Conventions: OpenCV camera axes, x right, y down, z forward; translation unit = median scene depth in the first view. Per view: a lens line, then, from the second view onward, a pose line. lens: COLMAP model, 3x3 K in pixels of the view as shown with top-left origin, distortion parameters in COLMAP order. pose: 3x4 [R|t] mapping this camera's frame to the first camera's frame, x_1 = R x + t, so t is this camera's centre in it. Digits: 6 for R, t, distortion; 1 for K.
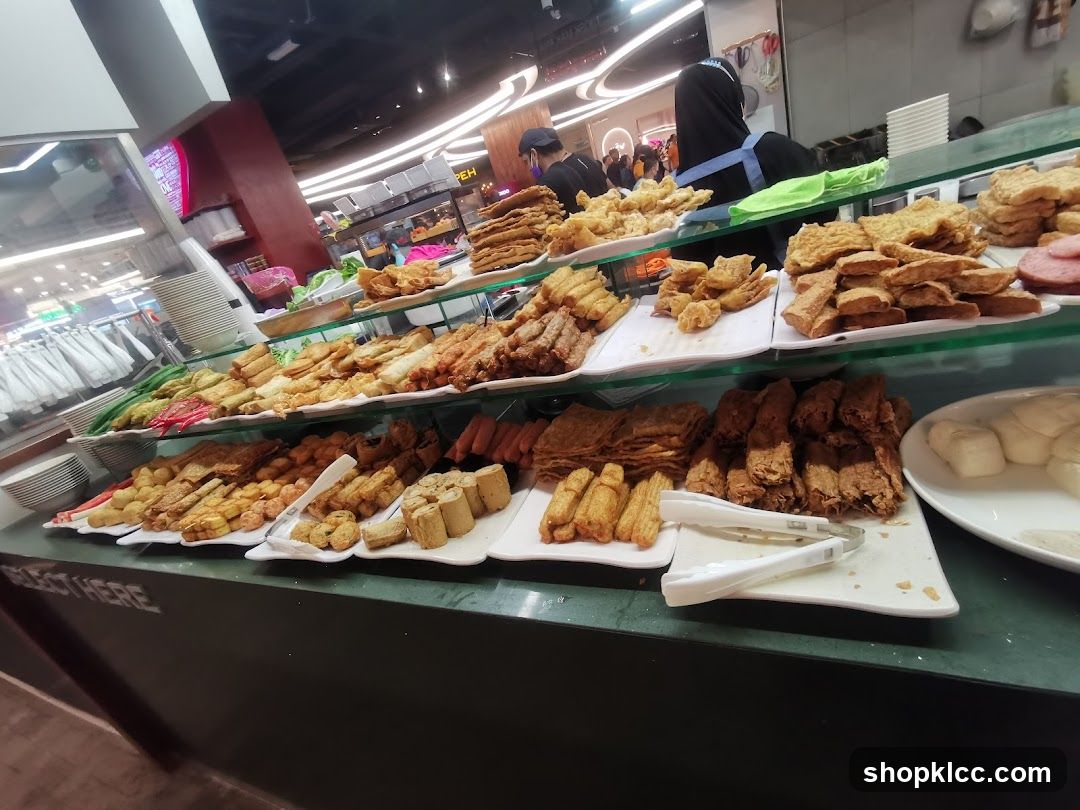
lens RADIAL K [[486.7, 0, 549.0], [0, 486.7, 411.5], [0, 0, 1]] dist [0.022017, -0.011104]
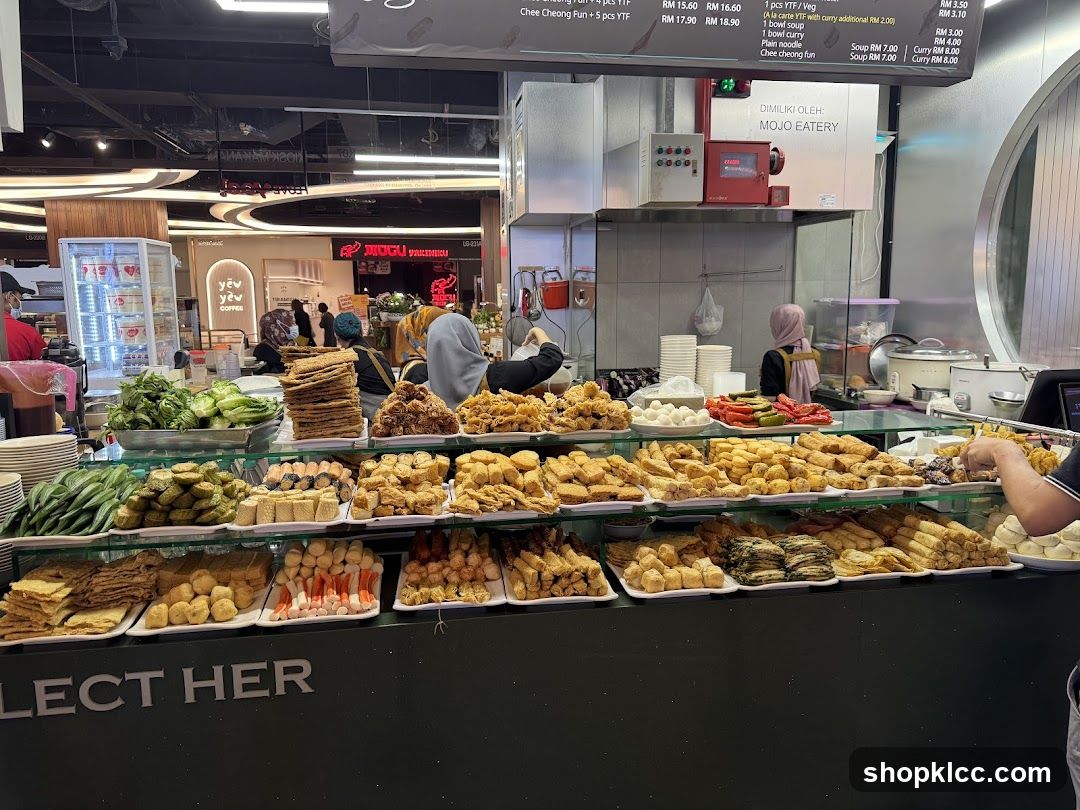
lens RADIAL K [[765.8, 0, 540.0], [0, 765.8, 405.0], [0, 0, 1]] dist [-0.003220, -0.002768]
pose [[0.807024, 0.215245, 0.549892, -1.457332], [0.002303, 0.930048, -0.367430, 0.451735], [-0.590514, 0.297791, 0.750076, -0.534864]]
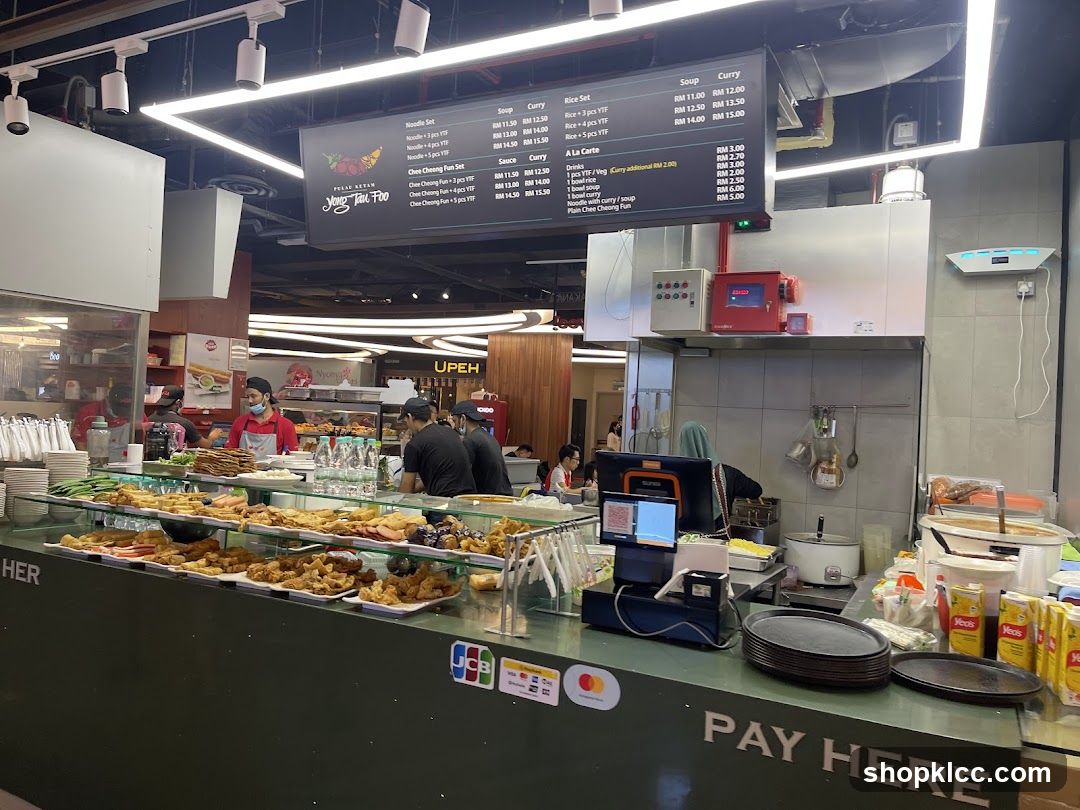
lens RADIAL K [[793.6, 0, 540.0], [0, 793.6, 405.0], [0, 0, 1]] dist [-0.000406, -0.005555]
pose [[0.937822, 0.340783, -0.066008, 0.910528], [-0.337060, 0.848592, -0.407776, 0.429162], [-0.082949, 0.404670, 0.910693, -2.177139]]
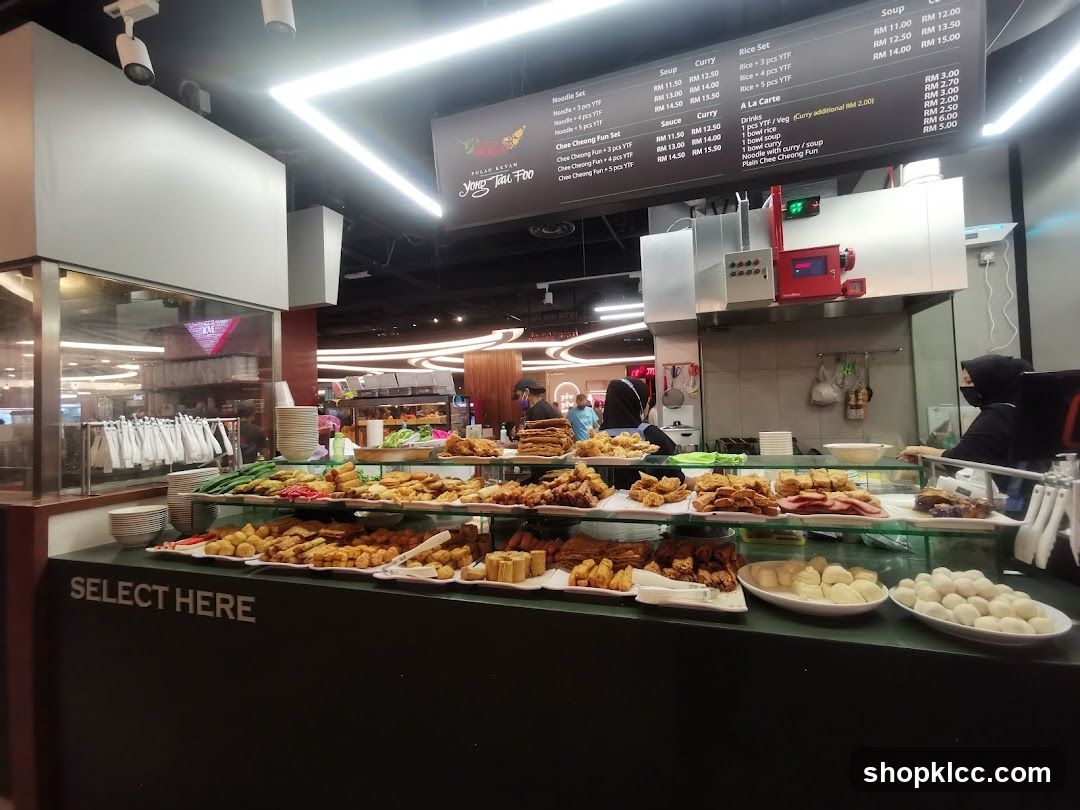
lens RADIAL K [[485.8, 0, 532.3], [0, 485.8, 394.1], [0, 0, 1]] dist [-0.017339, 0.014809]
pose [[0.962363, 0.265408, 0.058448, -0.290970], [-0.209905, 0.862510, -0.460453, 0.322787], [-0.172619, 0.430854, 0.885758, -0.624531]]
